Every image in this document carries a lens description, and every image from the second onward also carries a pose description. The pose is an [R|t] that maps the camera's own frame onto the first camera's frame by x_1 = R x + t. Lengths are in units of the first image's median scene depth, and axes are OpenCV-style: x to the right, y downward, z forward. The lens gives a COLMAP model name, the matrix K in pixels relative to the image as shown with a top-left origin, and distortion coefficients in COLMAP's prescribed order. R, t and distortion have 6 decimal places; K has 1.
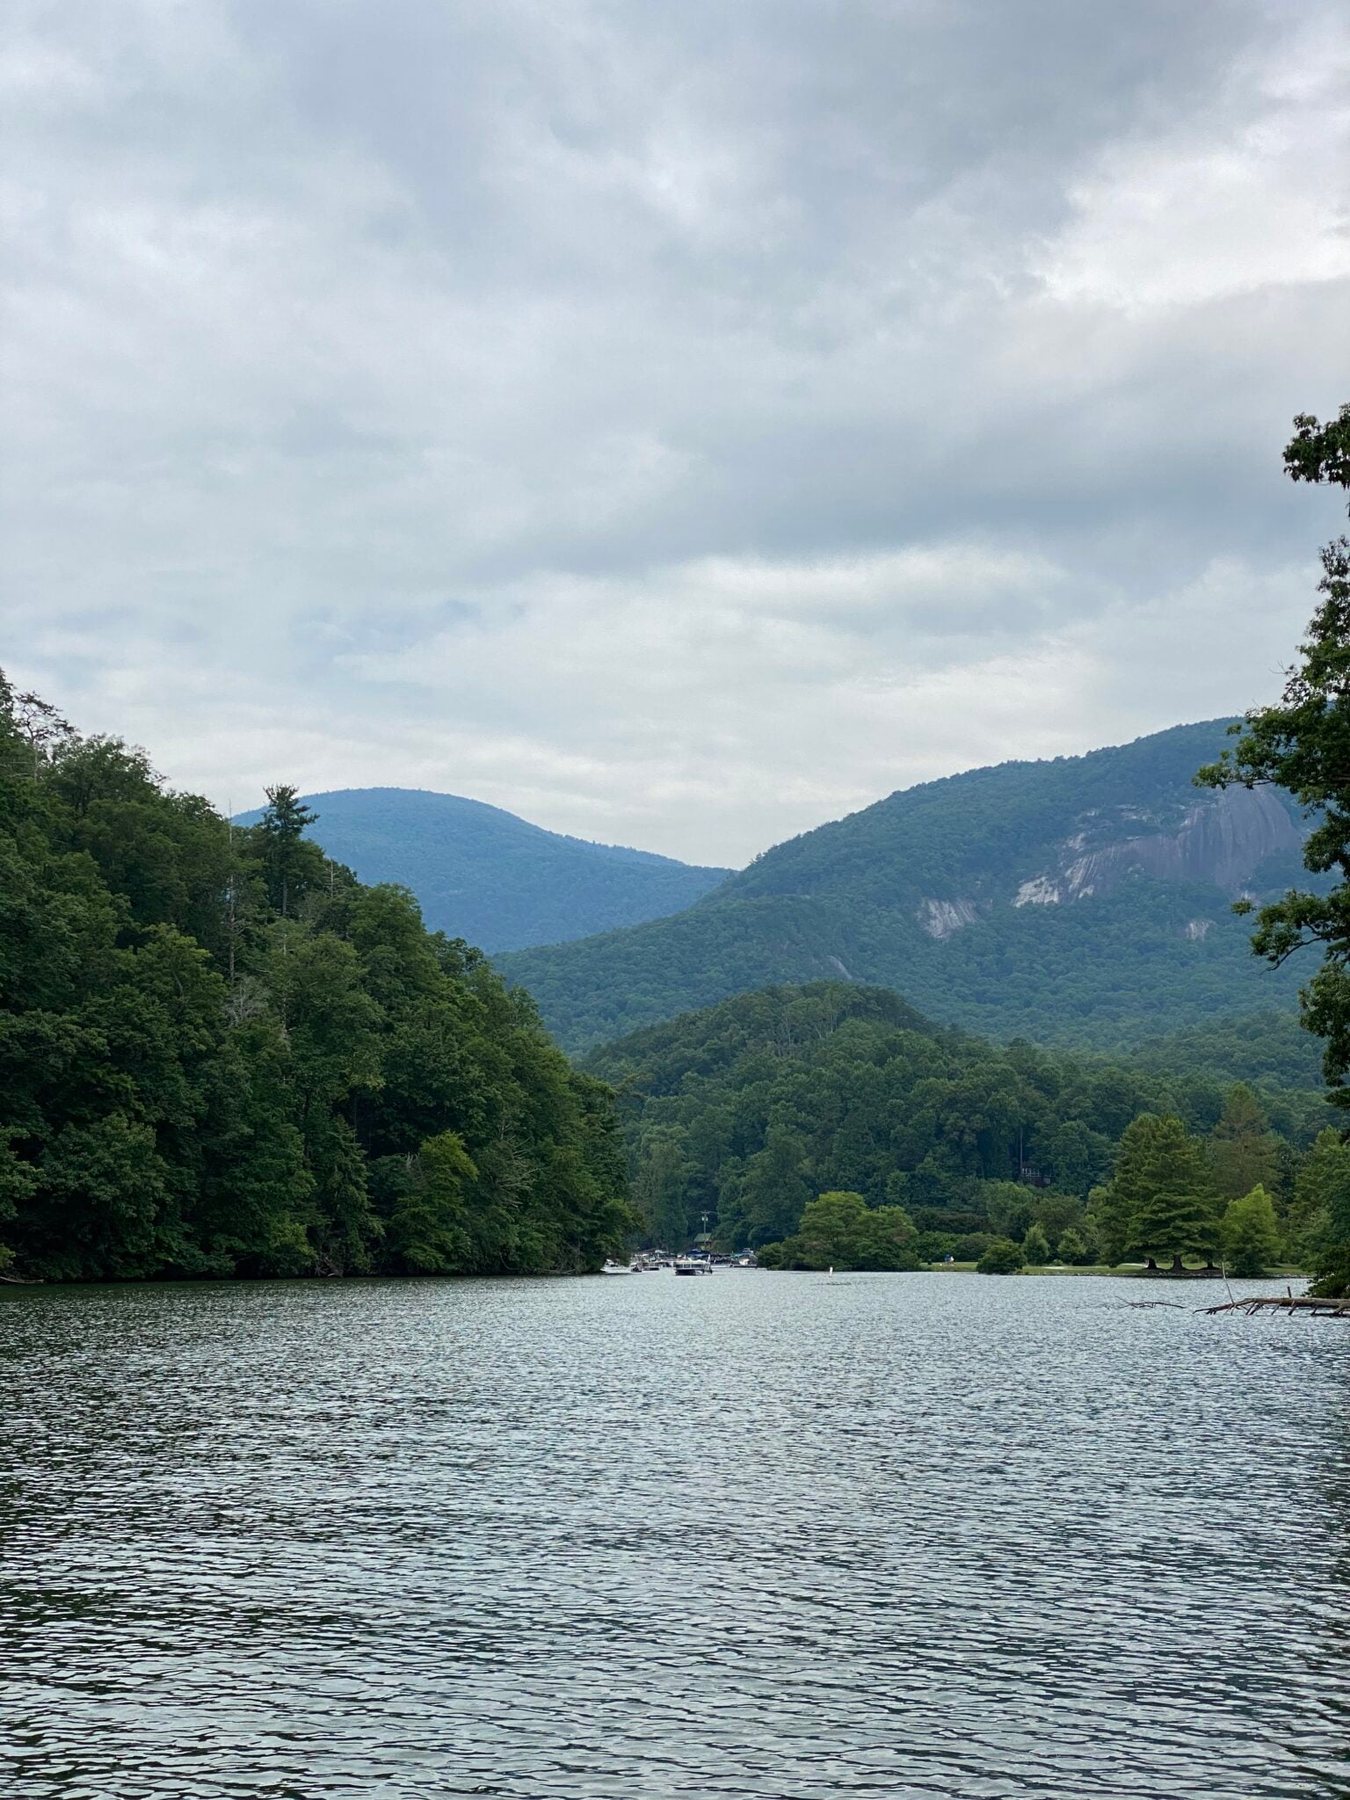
lens RADIAL K [[2484.4, 0, 675.0], [0, 2484.4, 900.0], [0, 0, 1]] dist [0.144600, -0.332895]
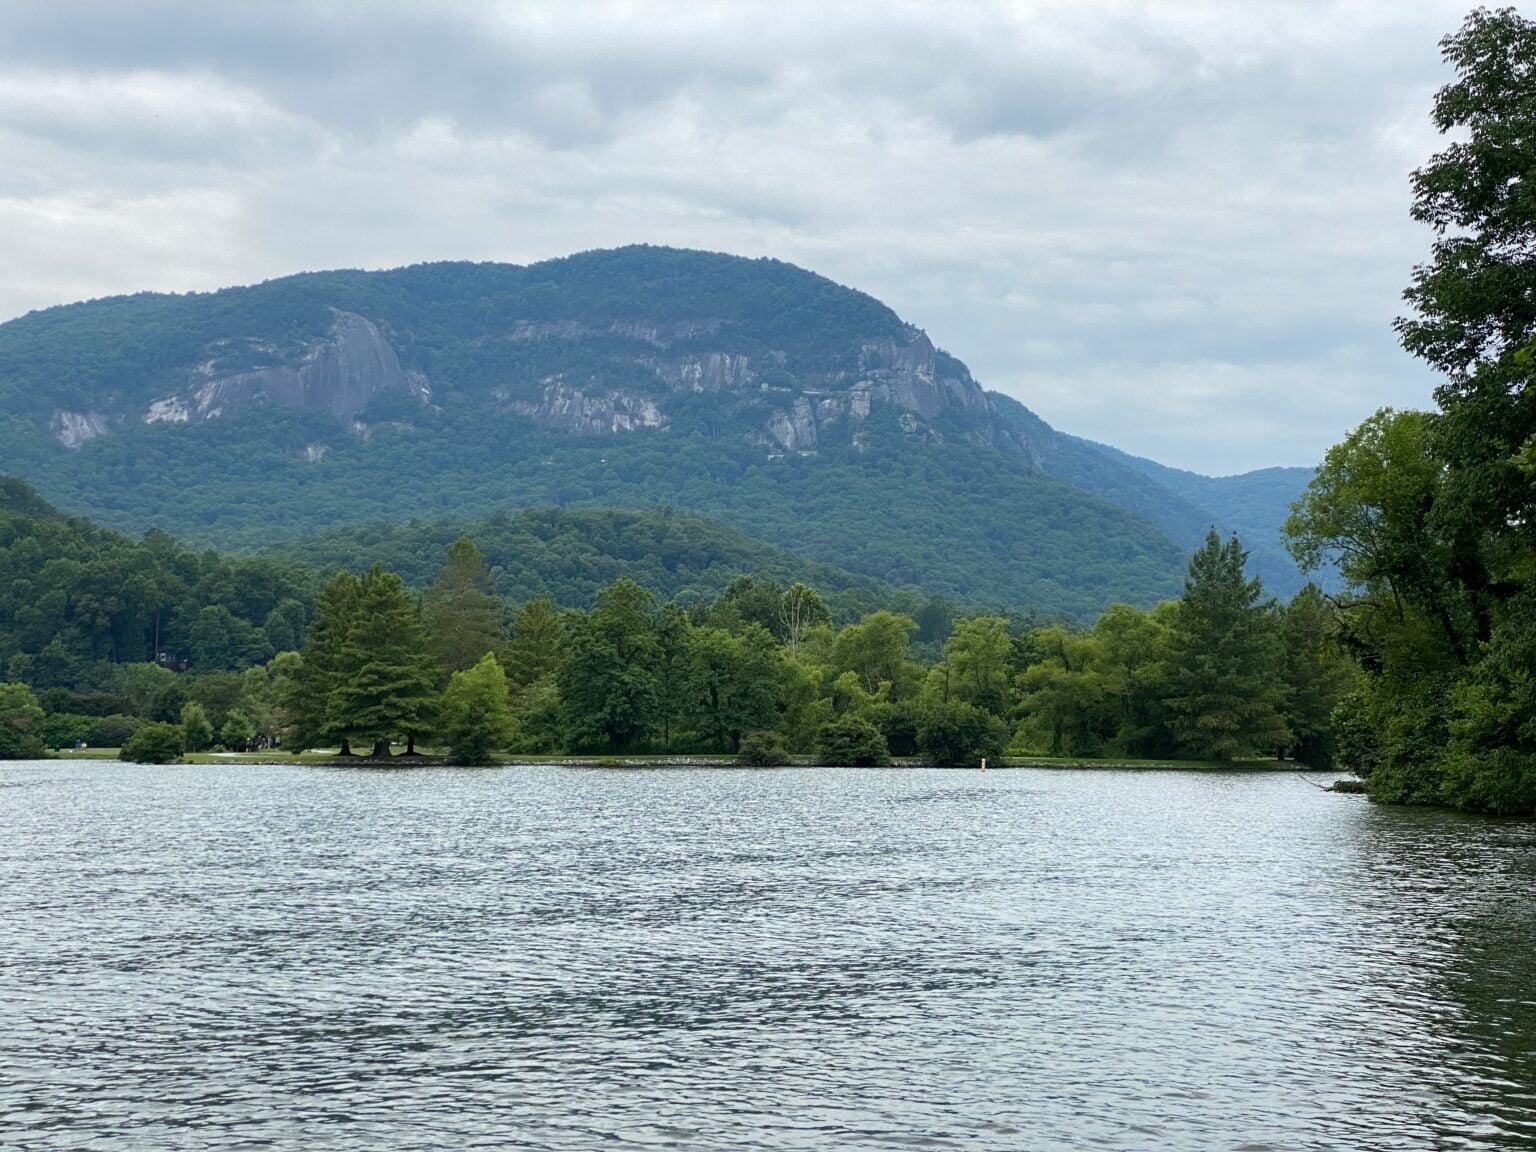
lens RADIAL K [[2120.0, 0, 768.3], [0, 2120.0, 600.9], [0, 0, 1]] dist [0.144600, -0.332895]
pose [[0.911401, 0.030443, 0.410391, 0.012721], [-0.061312, 0.996175, 0.062265, 0.020776], [-0.406926, -0.081910, 0.909781, 0.144035]]
